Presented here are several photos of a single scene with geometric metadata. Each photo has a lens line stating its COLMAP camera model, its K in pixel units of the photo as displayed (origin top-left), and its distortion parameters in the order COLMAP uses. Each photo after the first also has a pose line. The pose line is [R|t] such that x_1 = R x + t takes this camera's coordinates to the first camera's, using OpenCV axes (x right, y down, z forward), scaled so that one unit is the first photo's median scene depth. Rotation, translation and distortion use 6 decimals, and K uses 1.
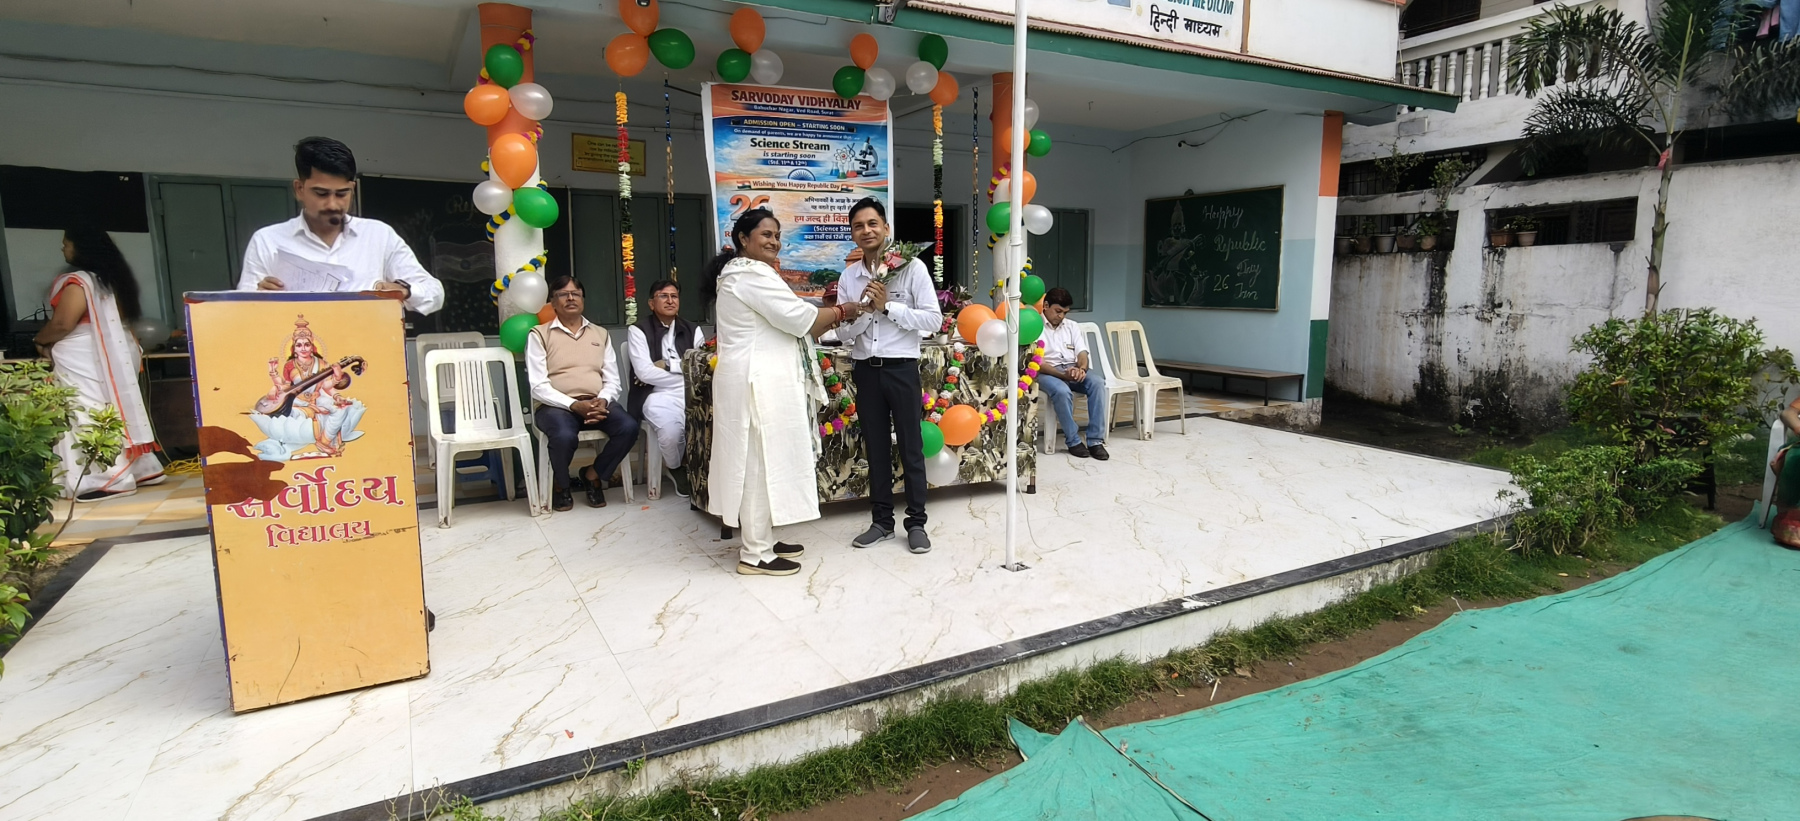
lens RADIAL K [[912.2, 0, 909.6], [0, 912.2, 405.9], [0, 0, 1]] dist [-0.004839, 0.004193]
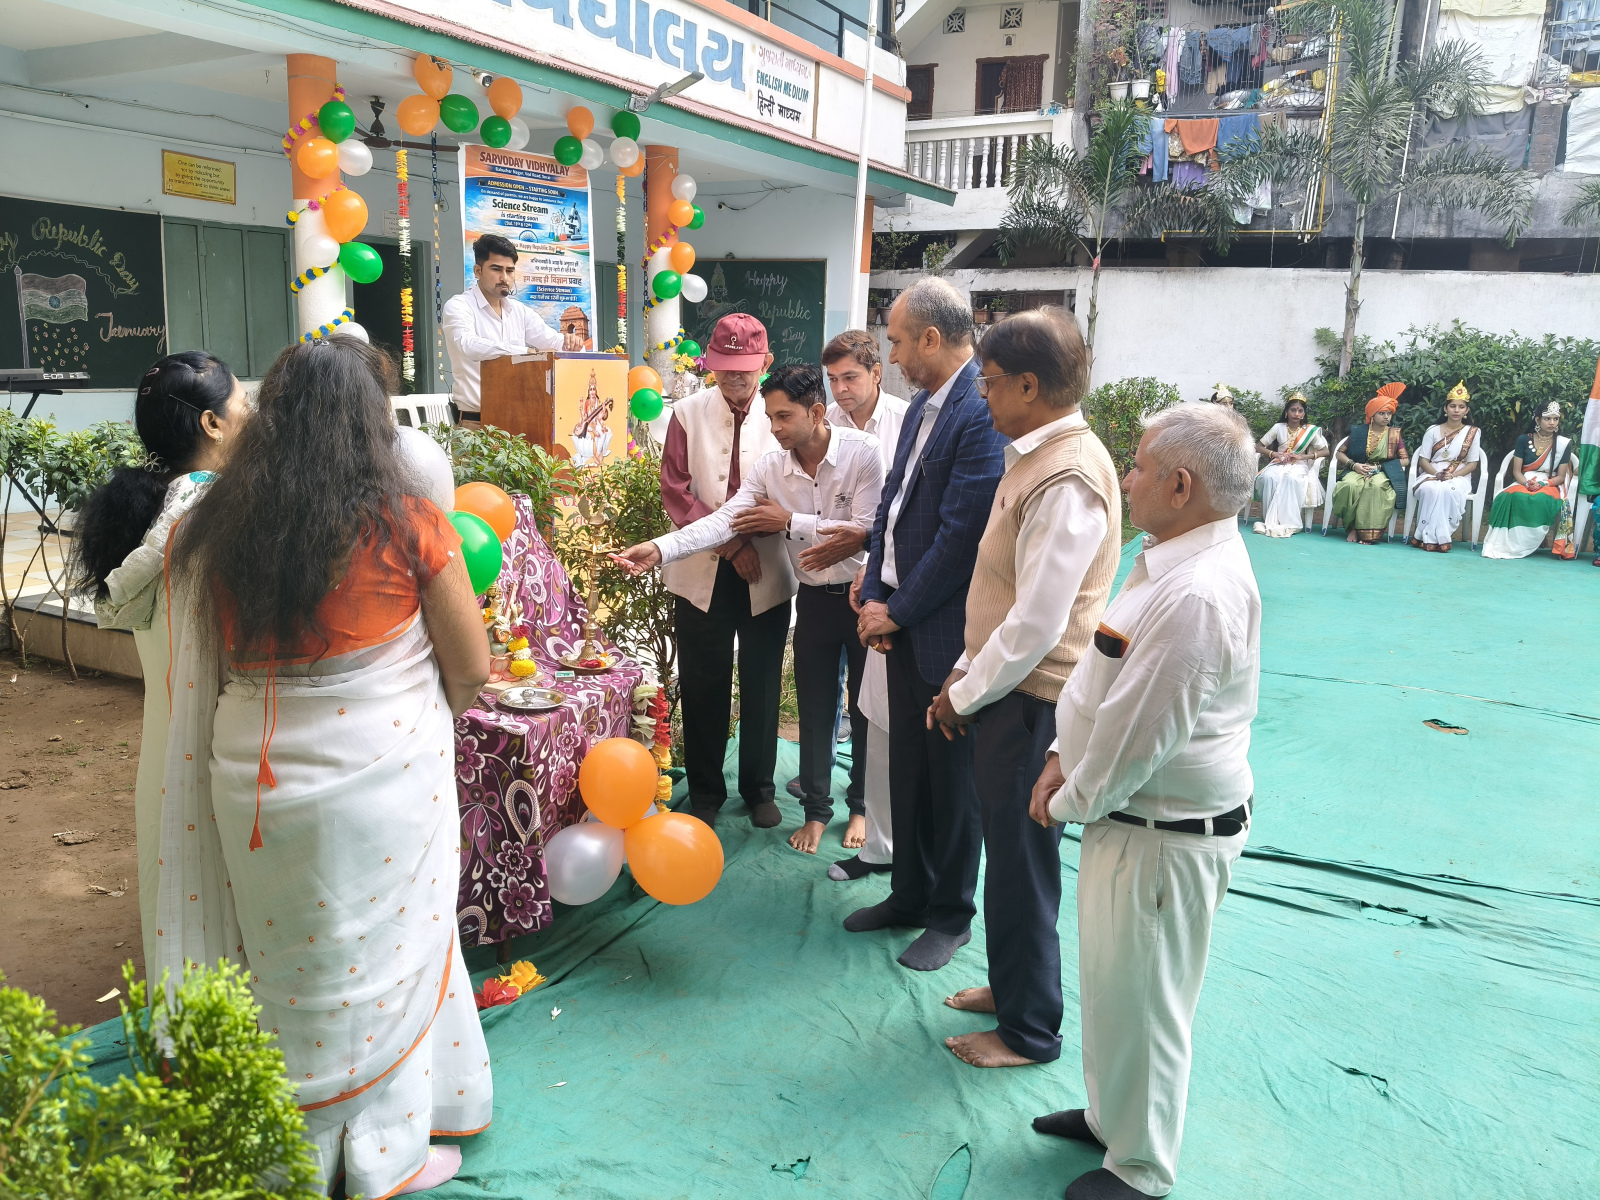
lens RADIAL K [[1278.7, 0, 809.4], [0, 1278.7, 610.3], [0, 0, 1]] dist [0.034756, -0.091657]
pose [[0.838155, -0.083421, 0.539016, -0.684617], [0.039455, 0.994919, 0.092628, 0.050256], [-0.544004, -0.056370, 0.837187, -0.435494]]
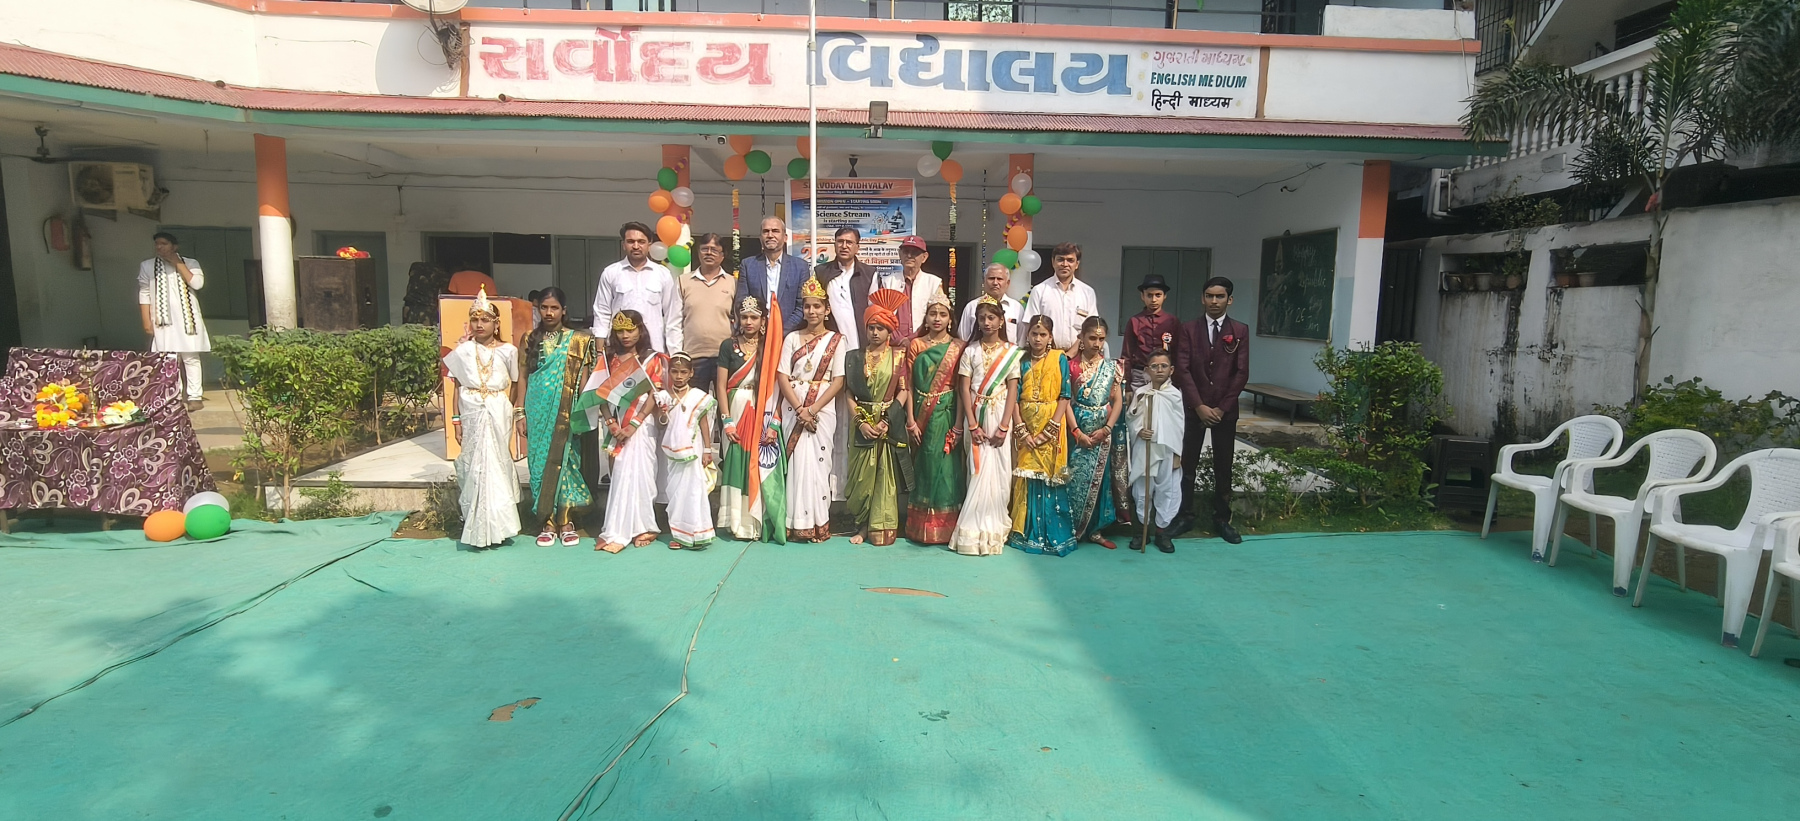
lens RADIAL K [[912.2, 0, 885.8], [0, 912.2, 404.3], [0, 0, 1]] dist [-0.004839, 0.004193]
pose [[0.874480, 0.078447, -0.478677, 0.696180], [-0.091640, 0.995783, -0.004223, 0.033592], [0.476327, 0.047558, 0.877981, -0.302436]]
